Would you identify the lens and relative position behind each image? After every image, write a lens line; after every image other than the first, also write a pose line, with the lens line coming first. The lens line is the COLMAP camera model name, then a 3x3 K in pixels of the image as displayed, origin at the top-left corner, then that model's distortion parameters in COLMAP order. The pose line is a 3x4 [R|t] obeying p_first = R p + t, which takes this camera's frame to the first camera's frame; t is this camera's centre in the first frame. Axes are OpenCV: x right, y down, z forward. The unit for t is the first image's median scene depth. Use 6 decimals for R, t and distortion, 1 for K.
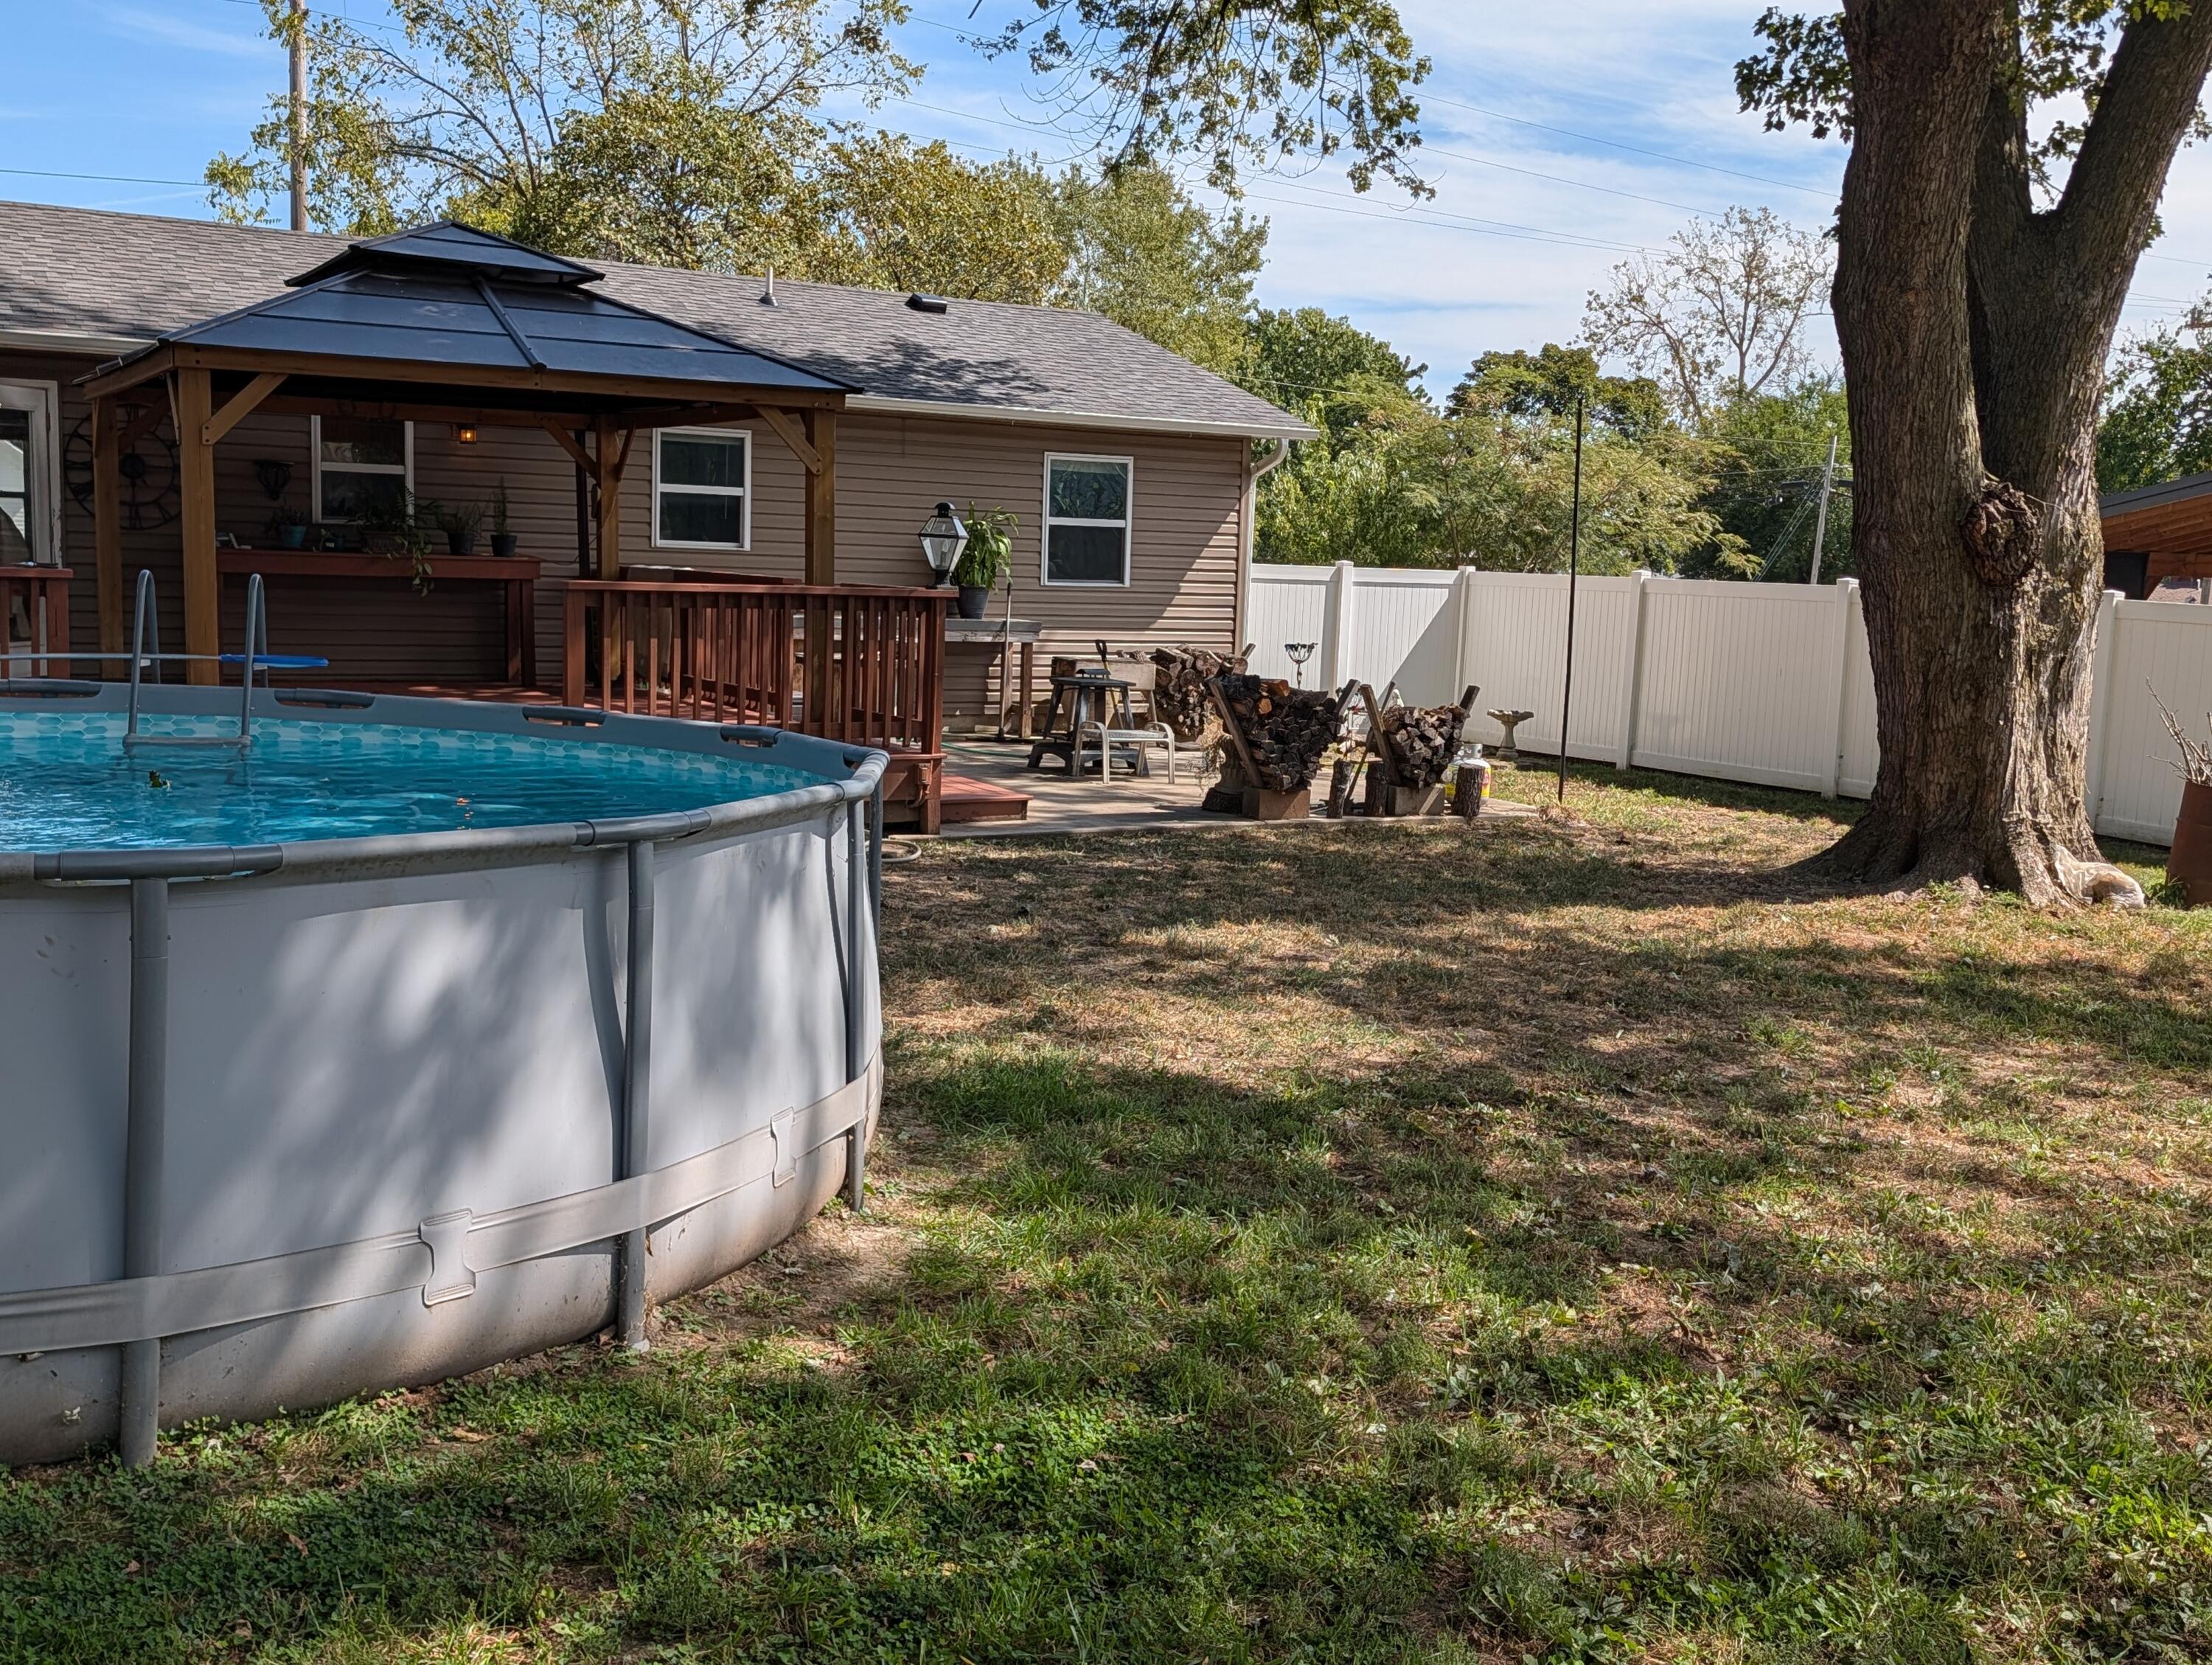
lens RADIAL K [[2105.1, 0, 1090.4], [0, 2105.1, 831.3], [0, 0, 1]] dist [0.110295, -0.275522]
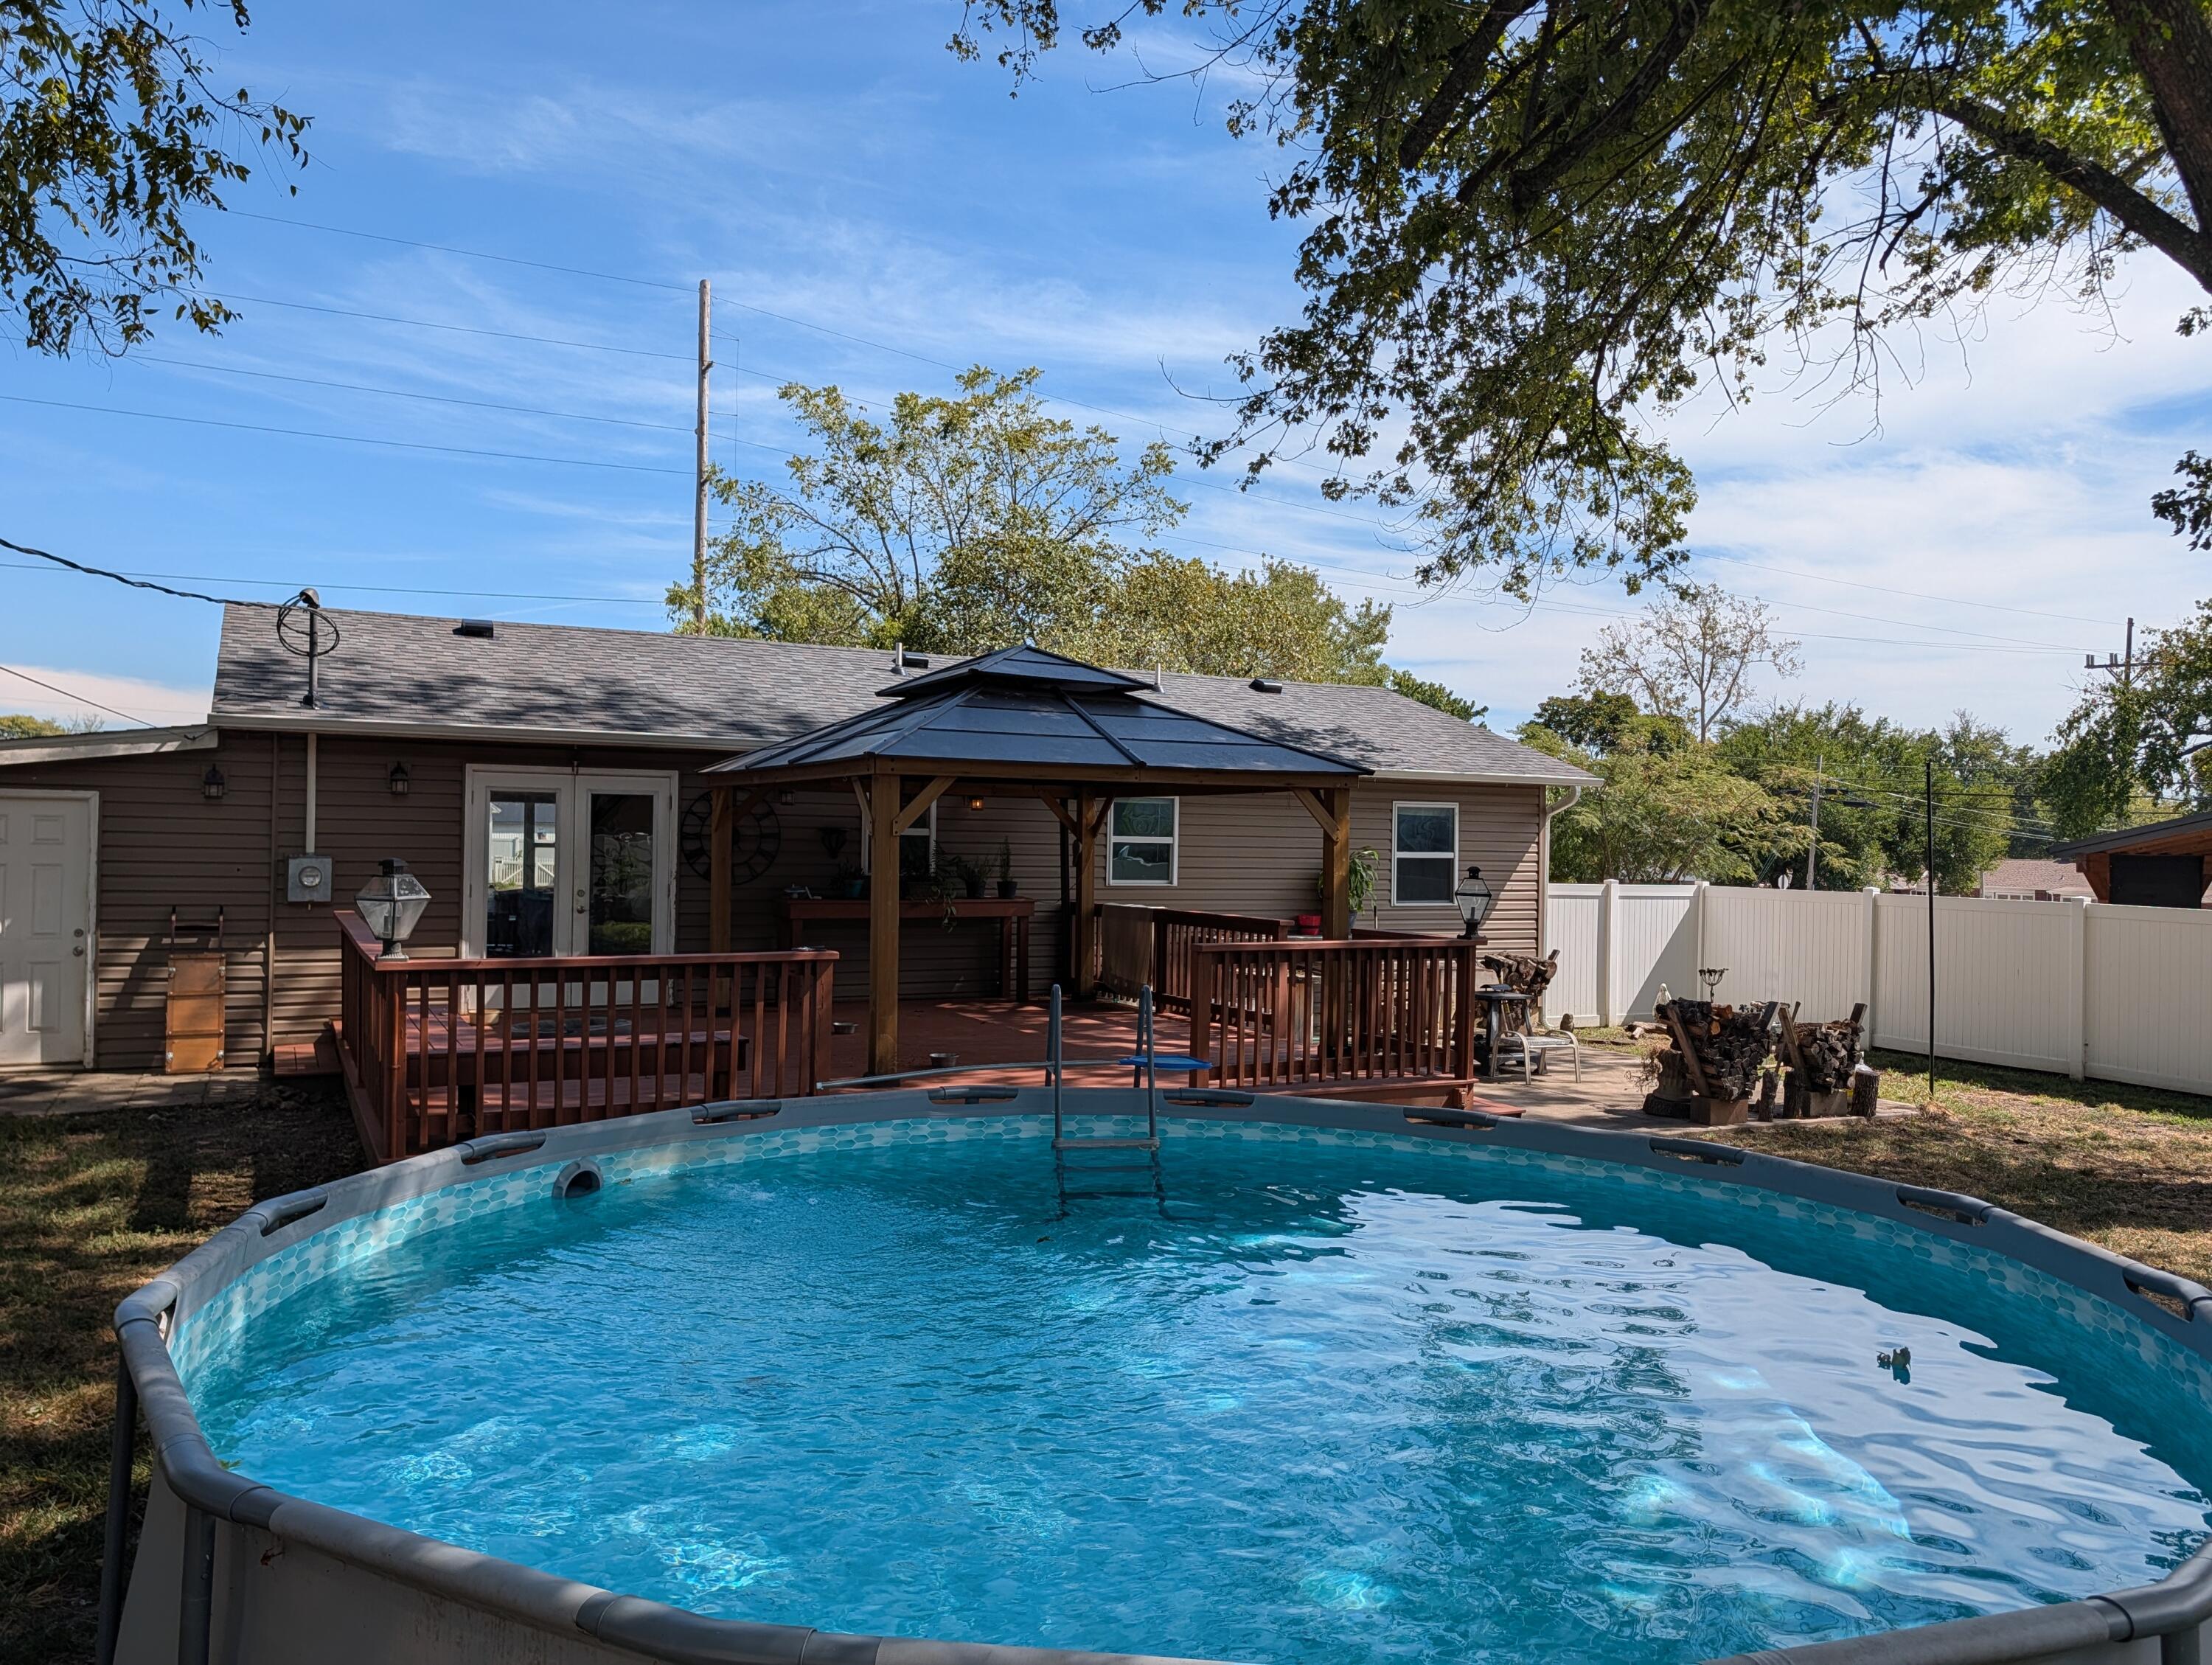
lens RADIAL K [[1562.9, 0, 1062.2], [0, 1562.9, 841.7], [0, 0, 1]] dist [0.009782, -0.000109]
pose [[0.998636, -0.015376, -0.049900, -0.164450], [0.008950, 0.991922, -0.126533, -0.038782], [0.051443, 0.125914, 0.990707, 0.073811]]
